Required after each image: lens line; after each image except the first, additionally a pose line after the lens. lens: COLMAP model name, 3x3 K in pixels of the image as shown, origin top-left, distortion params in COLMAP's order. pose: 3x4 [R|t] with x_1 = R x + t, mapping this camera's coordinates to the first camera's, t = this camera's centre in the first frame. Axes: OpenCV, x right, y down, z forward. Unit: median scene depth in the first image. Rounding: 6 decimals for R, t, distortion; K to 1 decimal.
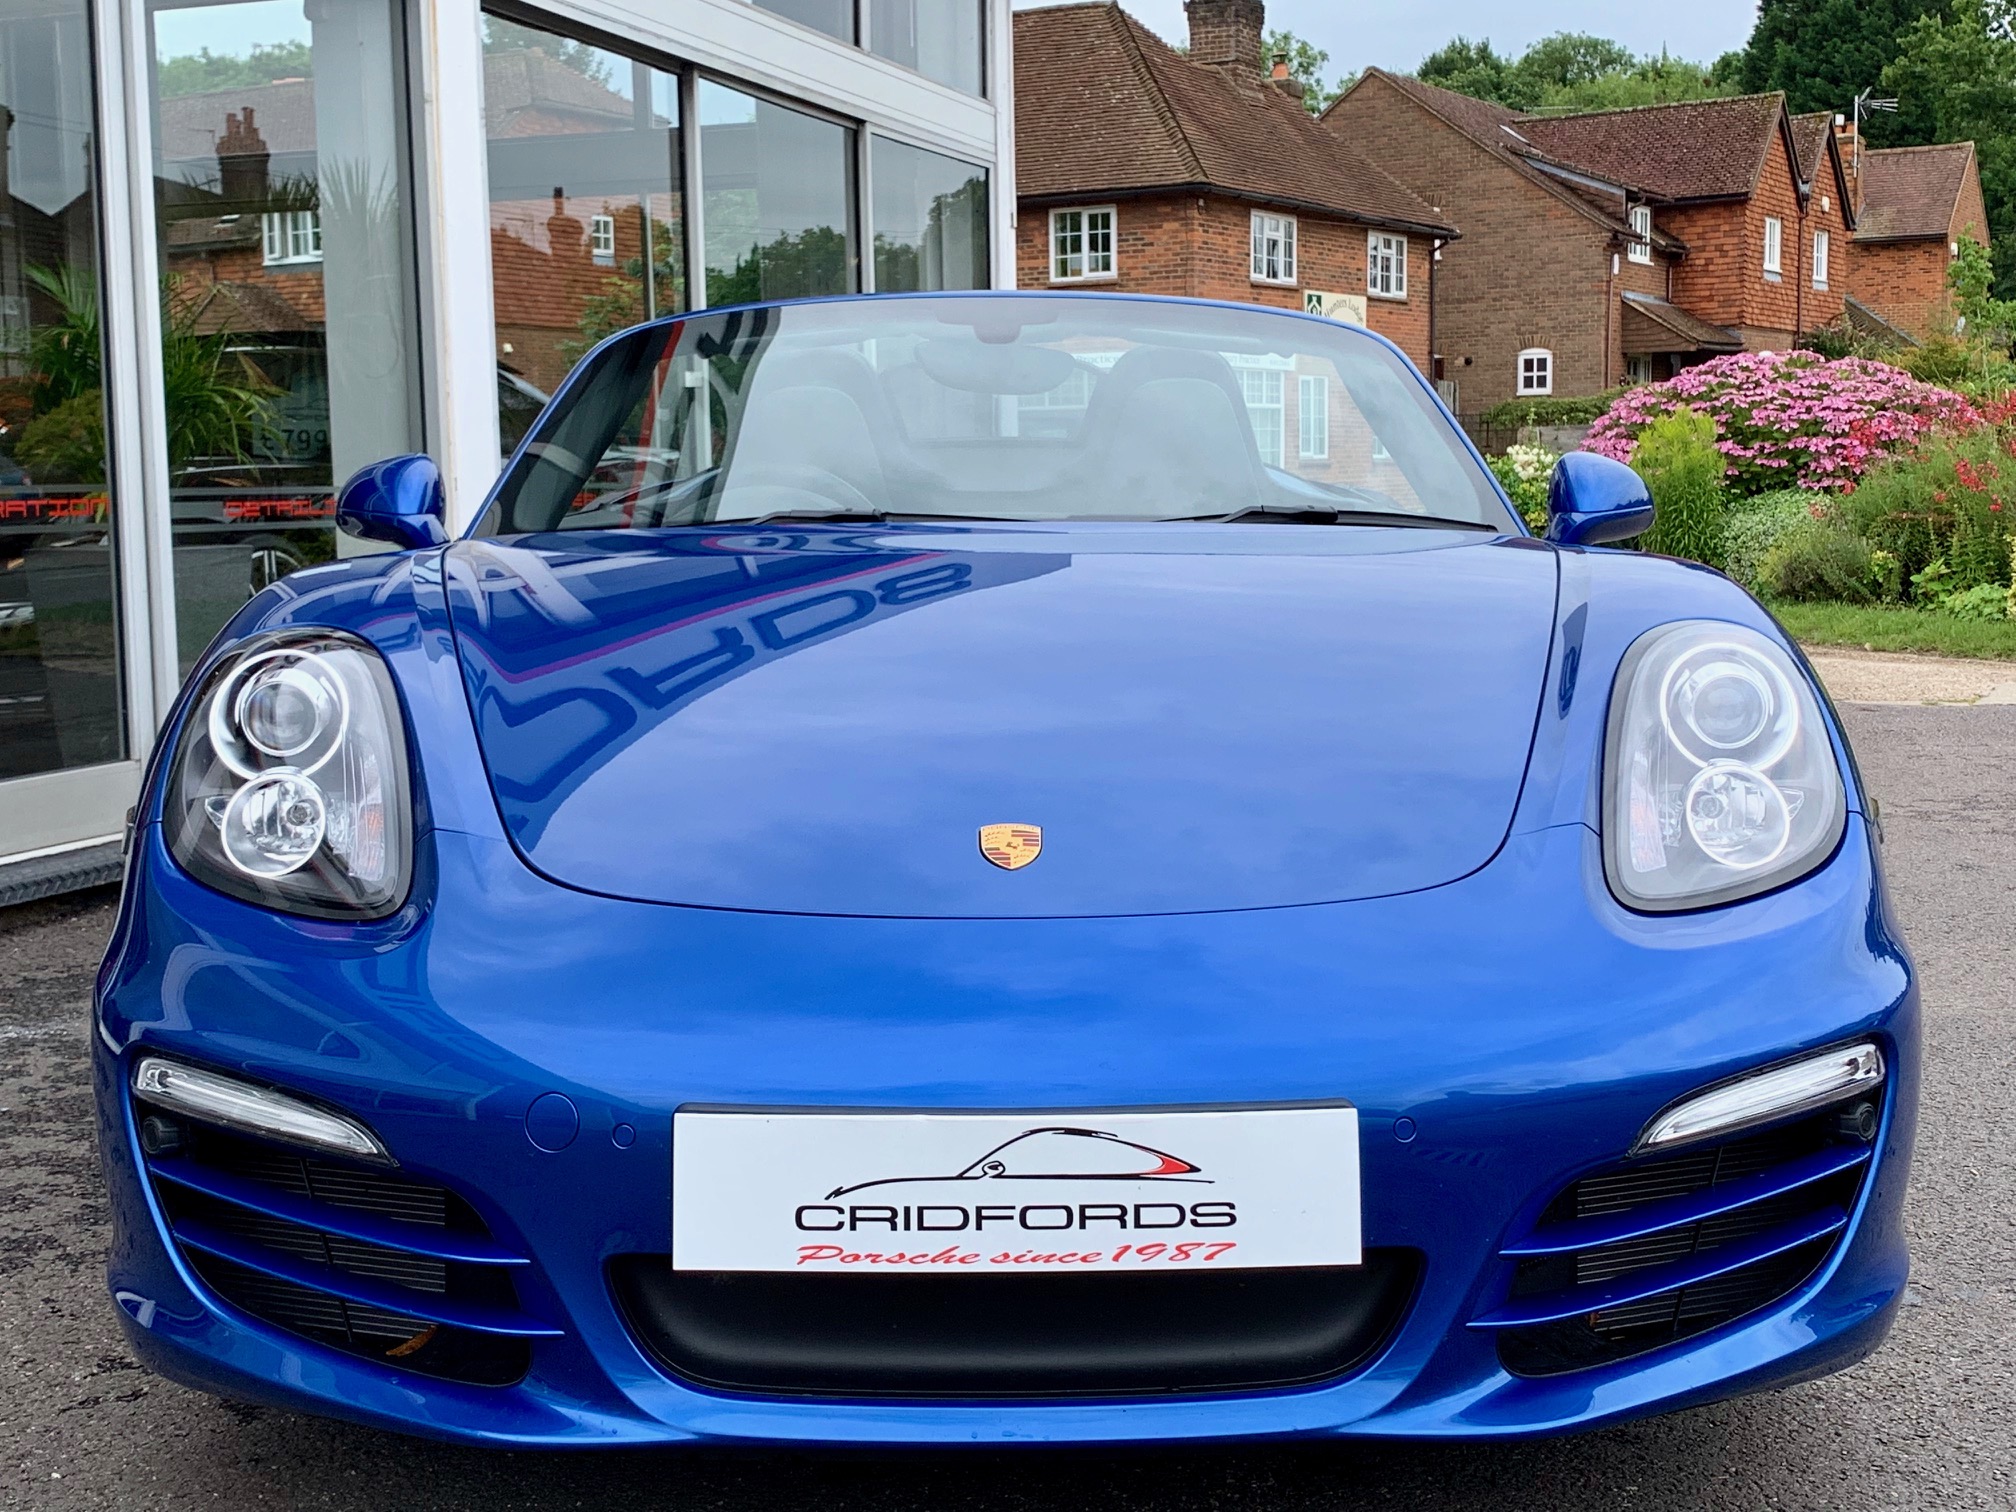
lens RADIAL K [[2465.5, 0, 1008.0], [0, 2465.5, 756.0], [0, 0, 1]] dist [0.014476, -0.085573]
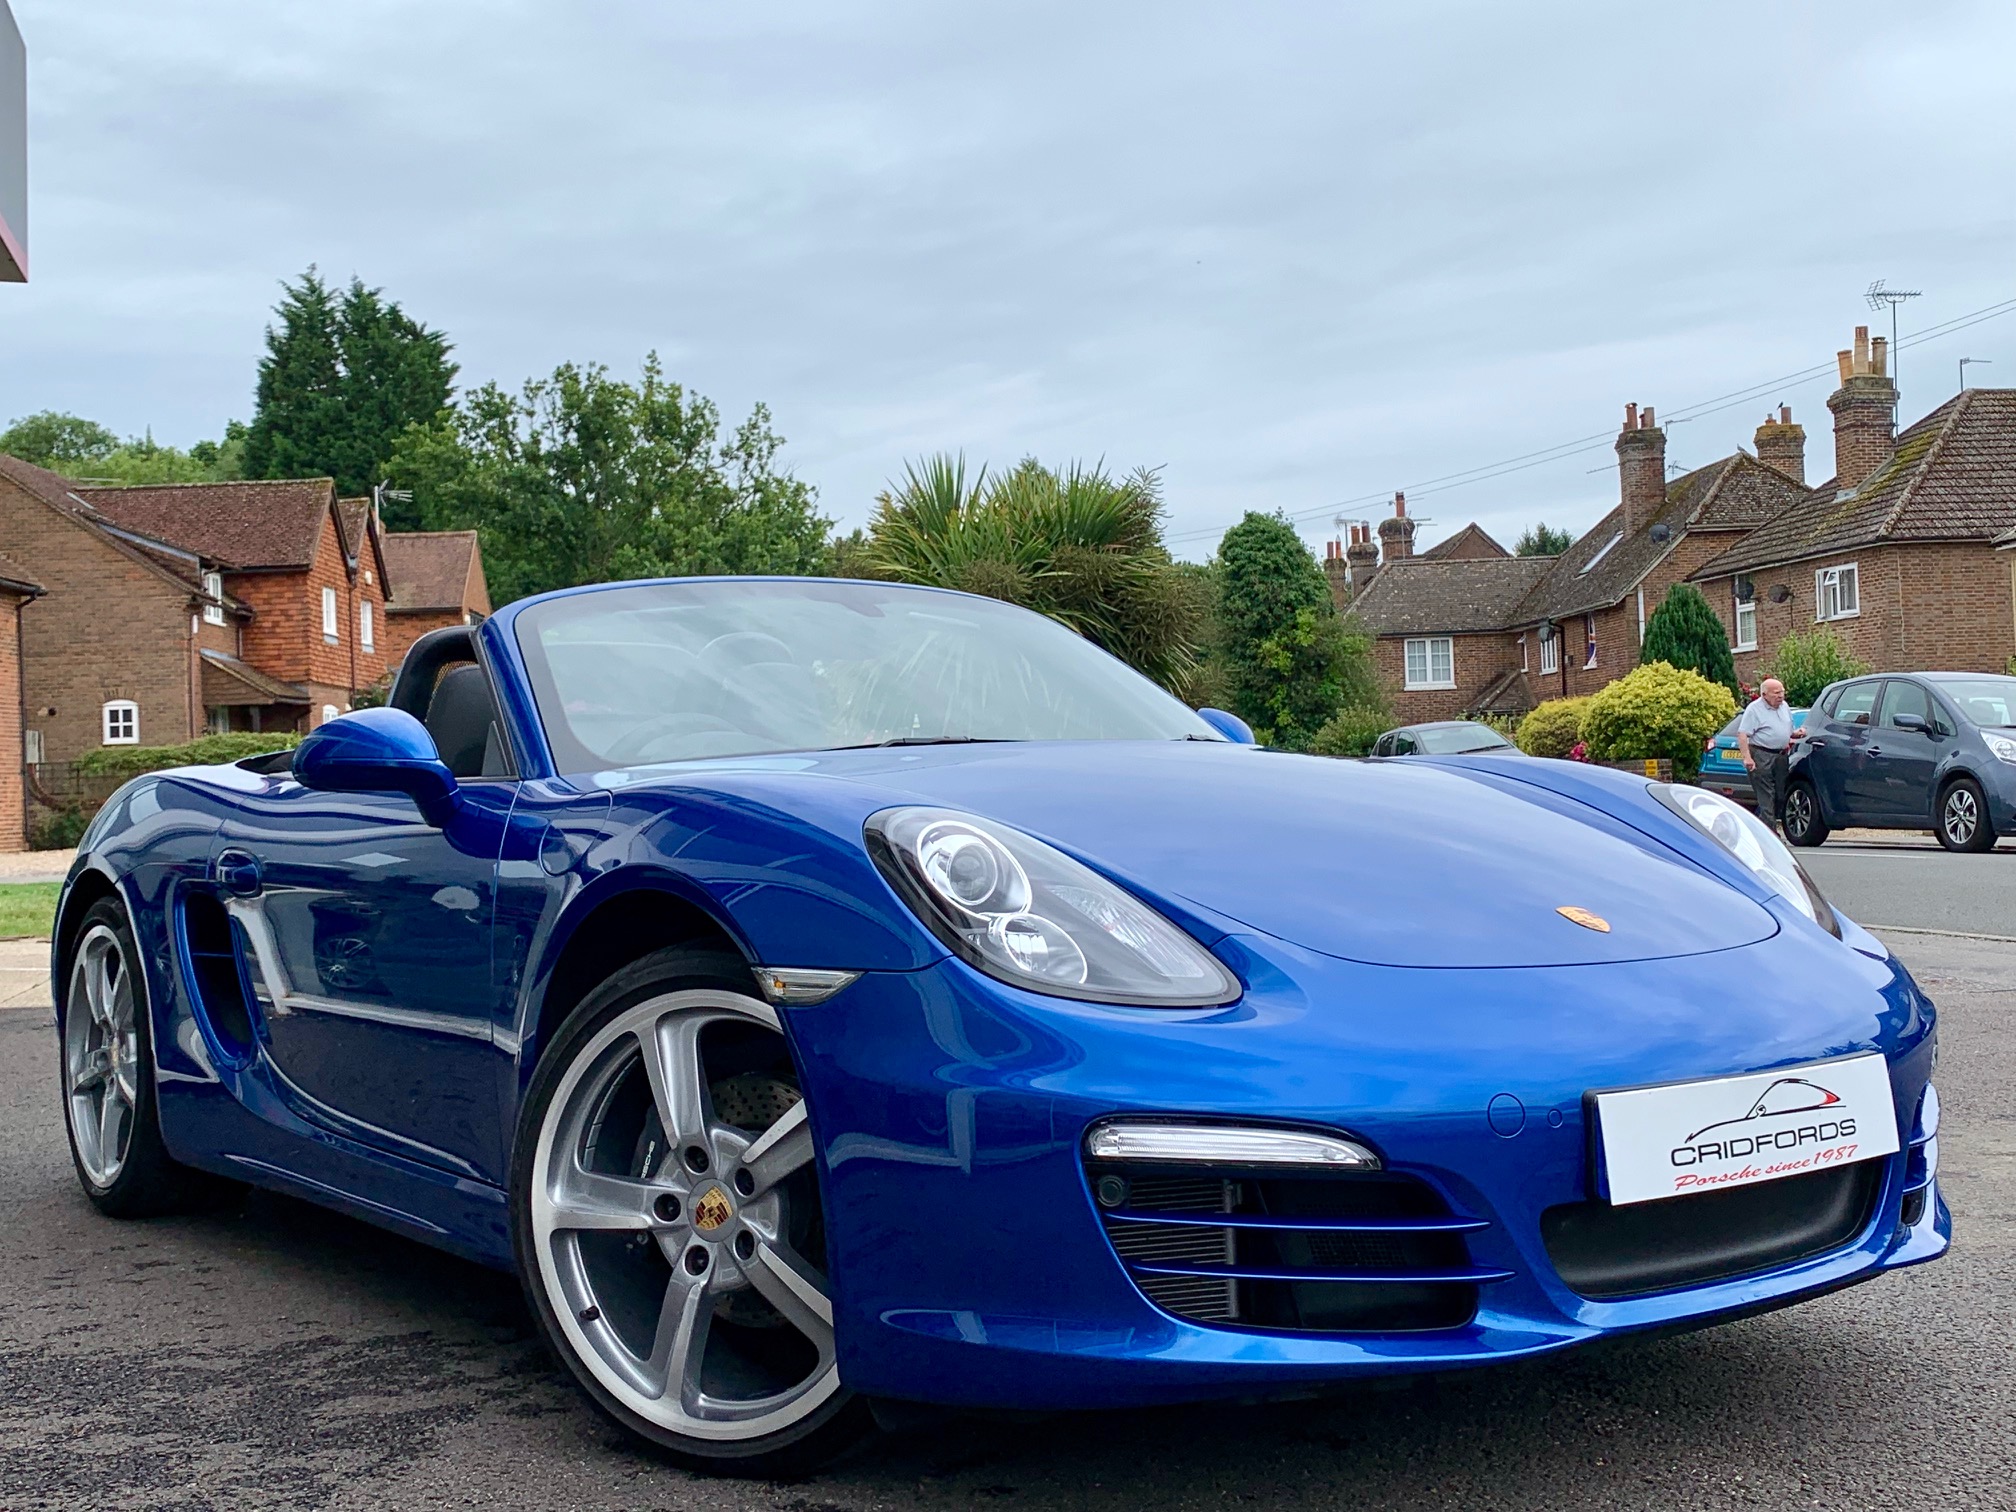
lens RADIAL K [[2254.2, 0, 1008.0], [0, 2254.2, 756.0], [0, 0, 1]] dist [0.059048, -0.249522]
pose [[0.824080, -0.003753, 0.566462, -1.163925], [0.083598, 0.989835, -0.115058, 0.073380], [-0.560272, 0.142172, 0.816016, 0.097946]]
